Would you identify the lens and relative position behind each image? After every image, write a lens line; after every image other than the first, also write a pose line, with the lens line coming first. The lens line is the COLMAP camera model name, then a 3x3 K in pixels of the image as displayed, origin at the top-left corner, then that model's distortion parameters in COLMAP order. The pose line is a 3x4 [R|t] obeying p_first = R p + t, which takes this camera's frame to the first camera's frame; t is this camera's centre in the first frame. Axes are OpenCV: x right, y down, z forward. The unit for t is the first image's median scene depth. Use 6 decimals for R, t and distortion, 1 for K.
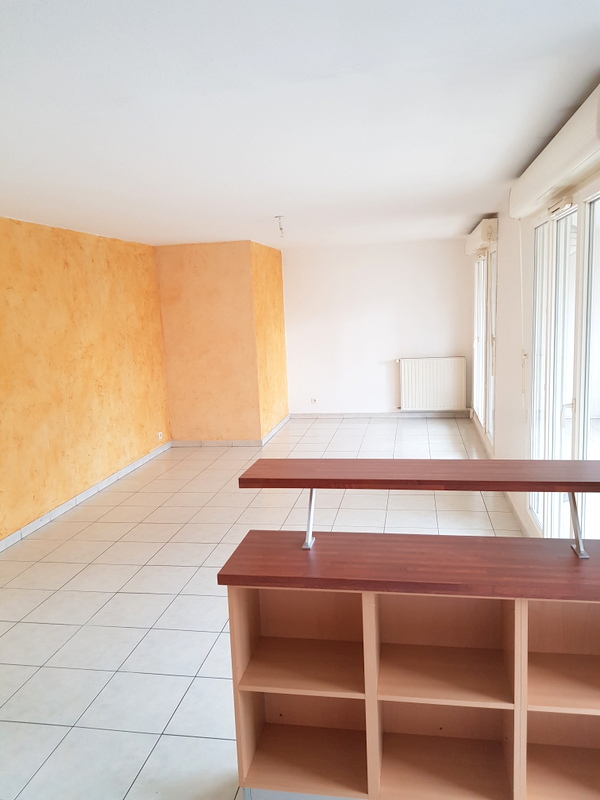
lens RADIAL K [[625.3, 0, 299.6], [0, 625.3, 405.2], [0, 0, 1]] dist [0.030451, -0.049016]
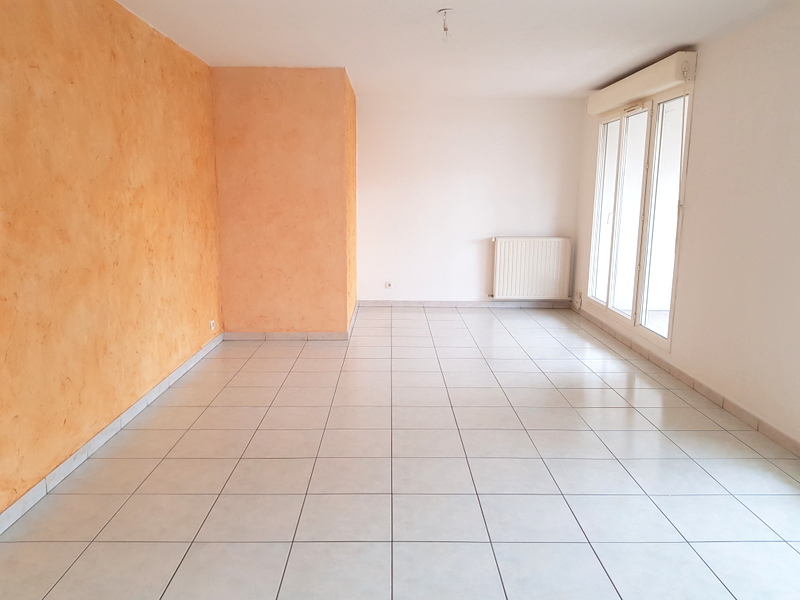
lens RADIAL K [[625.3, 0, 393.2], [0, 625.3, 303.8], [0, 0, 1]] dist [0.030451, -0.049016]
pose [[0.981221, 0.017751, 0.192067, -0.177759], [-0.019210, 0.999799, 0.005734, 0.017427], [-0.191927, -0.009316, 0.981365, 0.265104]]
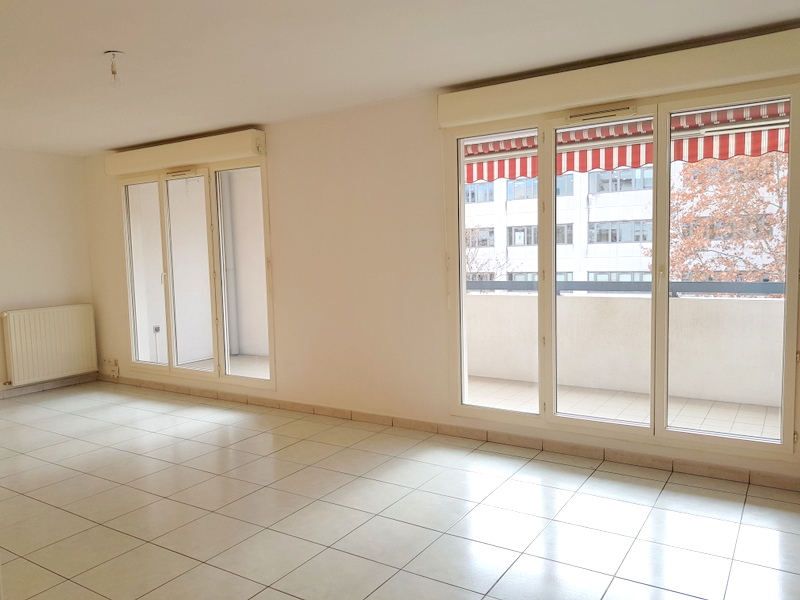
lens RADIAL K [[625.3, 0, 394.6], [0, 625.3, 295.5], [0, 0, 1]] dist [0.030451, -0.049016]
pose [[0.382626, -0.036909, 0.923166, -0.416927], [0.165025, 0.985863, -0.028983, -0.000656], [-0.909046, 0.163435, 0.383308, 0.450536]]
